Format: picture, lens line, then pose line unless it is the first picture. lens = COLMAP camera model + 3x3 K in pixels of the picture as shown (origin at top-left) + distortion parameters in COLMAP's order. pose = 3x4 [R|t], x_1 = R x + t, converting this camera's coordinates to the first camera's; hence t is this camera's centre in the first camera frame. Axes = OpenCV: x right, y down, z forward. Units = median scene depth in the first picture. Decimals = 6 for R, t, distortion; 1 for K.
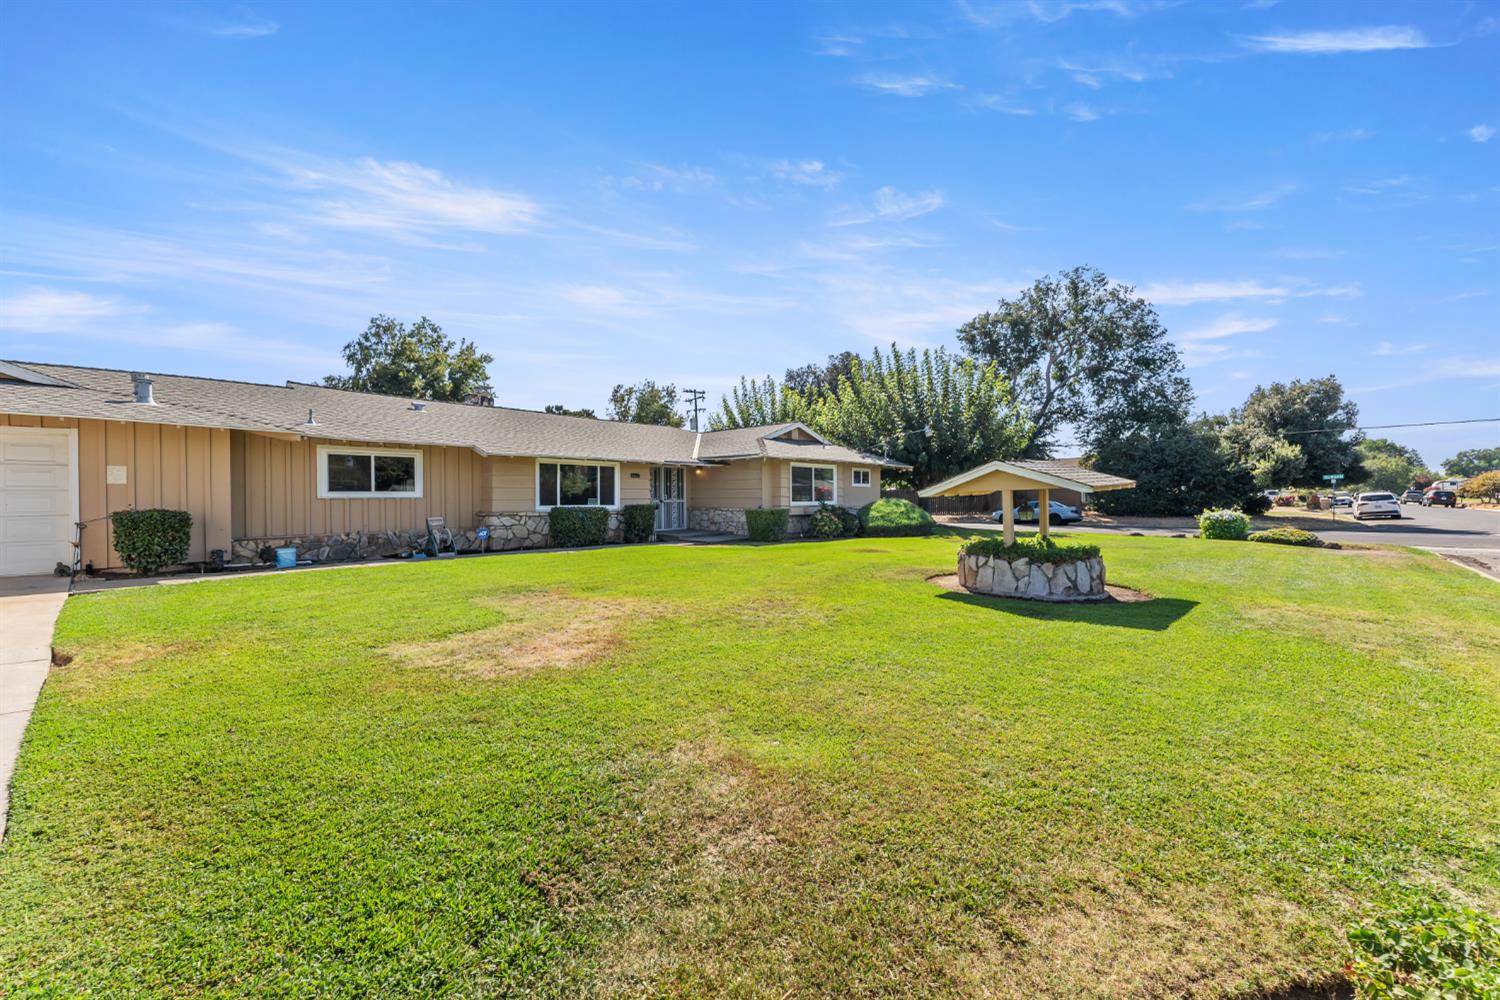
lens RADIAL K [[602.2, 0, 760.1], [0, 602.2, 494.6], [0, 0, 1]] dist [0.002237, 0.000392]
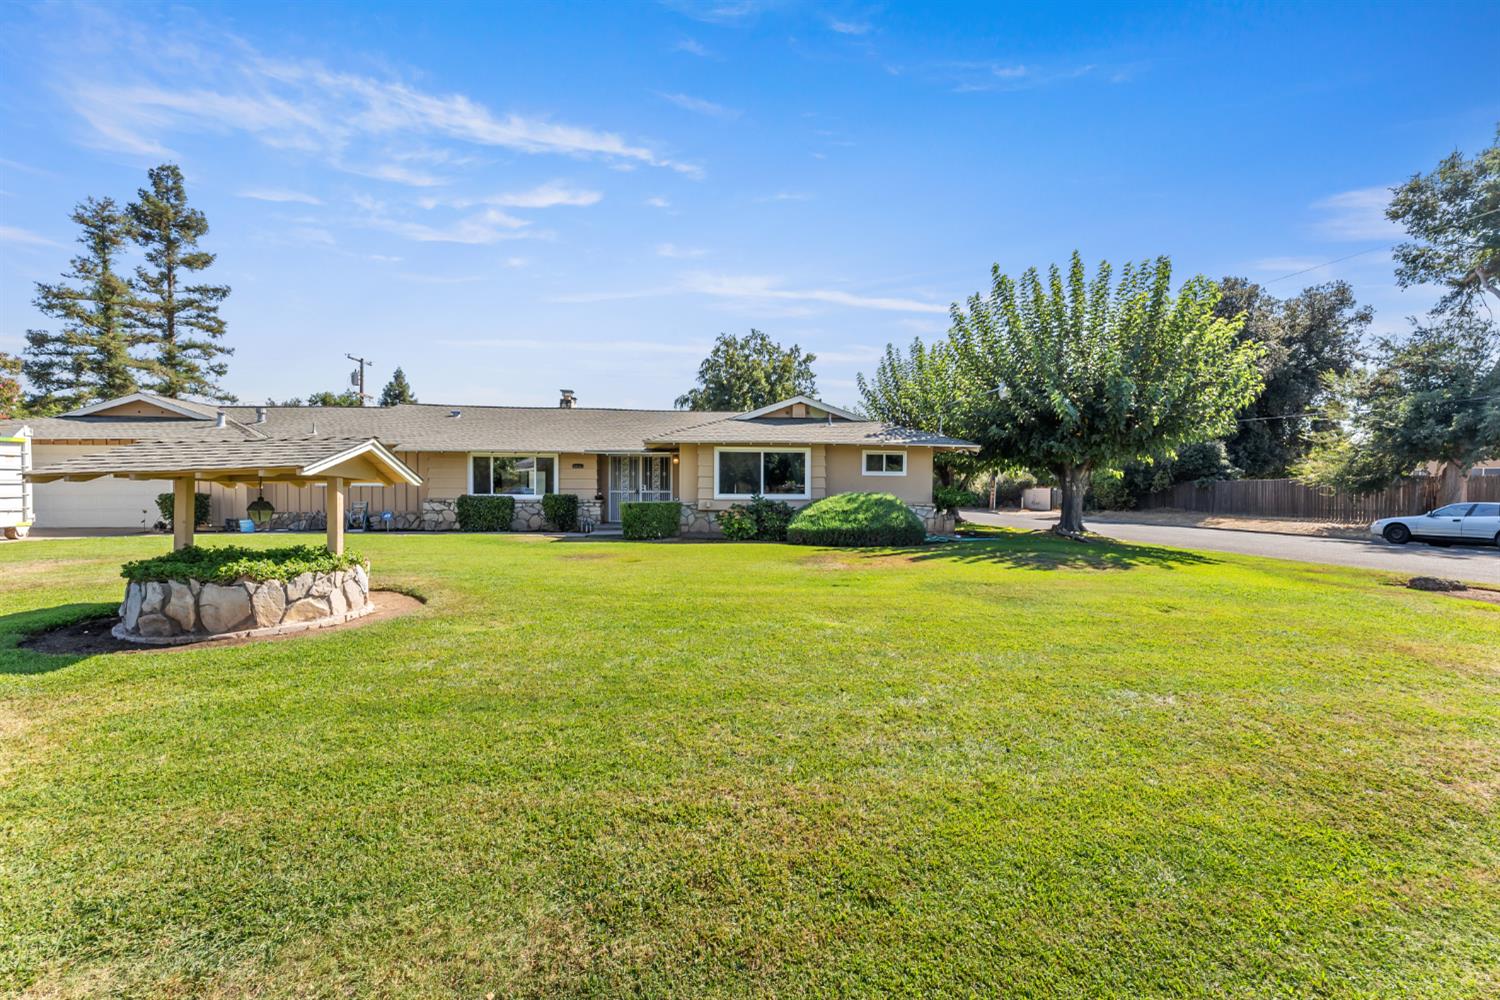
lens RADIAL K [[602.2, 0, 752.1], [0, 602.2, 496.8], [0, 0, 1]] dist [0.002237, 0.000392]
pose [[0.753056, 0.017905, -0.657713, 0.608638], [-0.003806, 0.999731, 0.022858, -0.003339], [0.657946, -0.014710, 0.752922, 0.380448]]
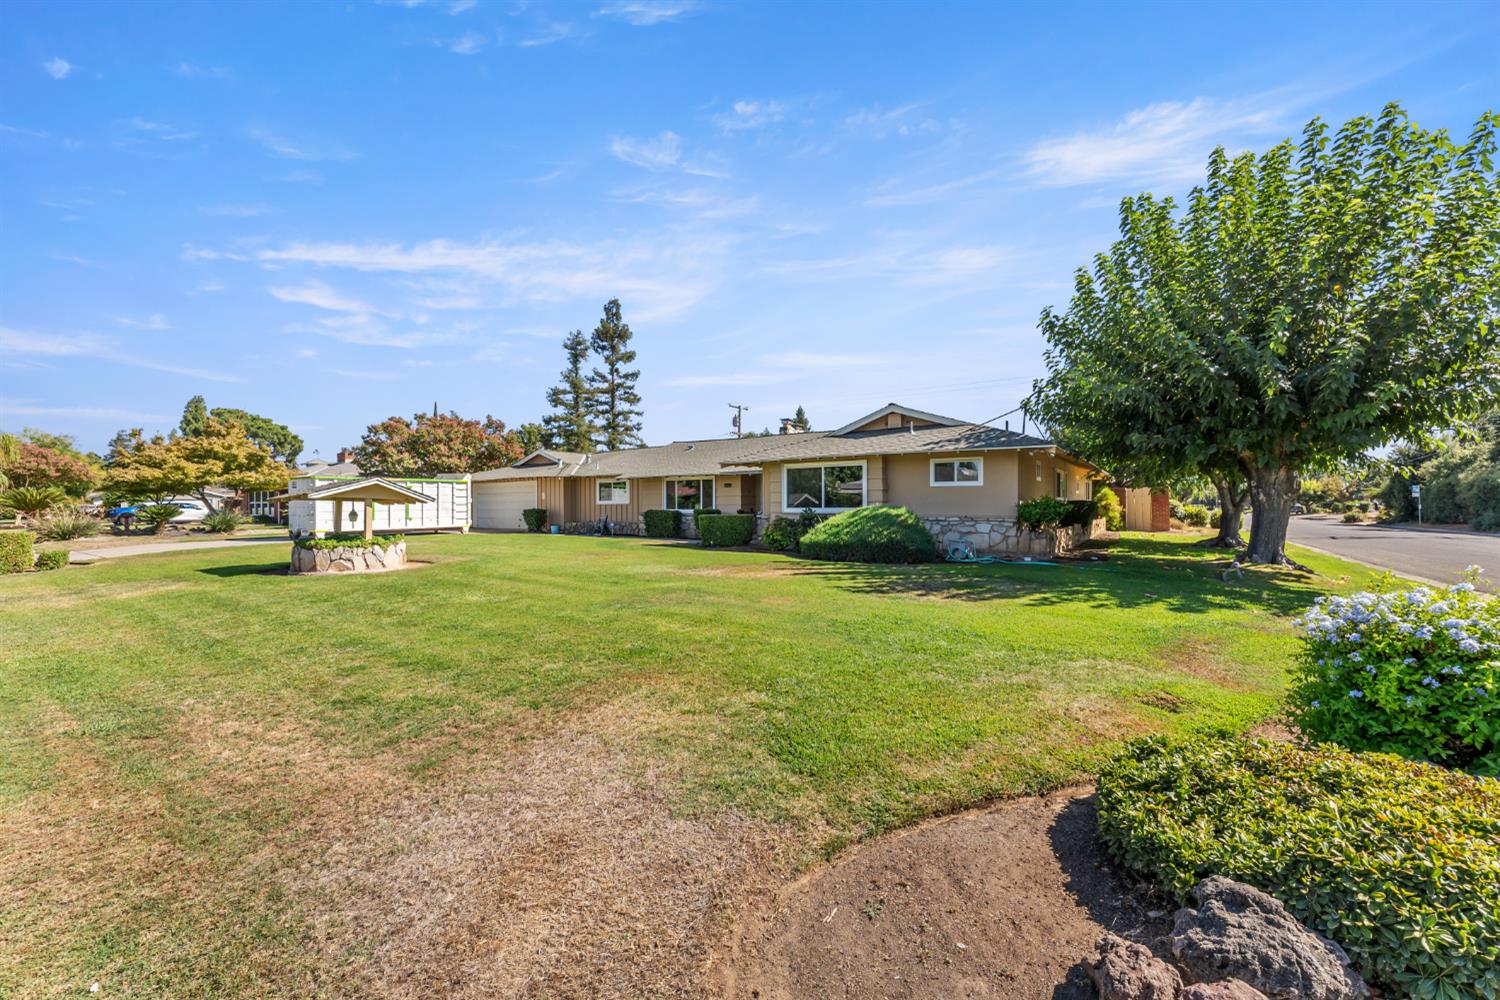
lens RADIAL K [[602.2, 0, 754.7], [0, 602.2, 495.6], [0, 0, 1]] dist [0.002237, 0.000392]
pose [[0.133744, -0.011388, -0.990951, 0.894514], [0.010197, 0.999897, -0.010115, 0.001946], [0.990964, -0.008752, 0.133846, 0.793336]]
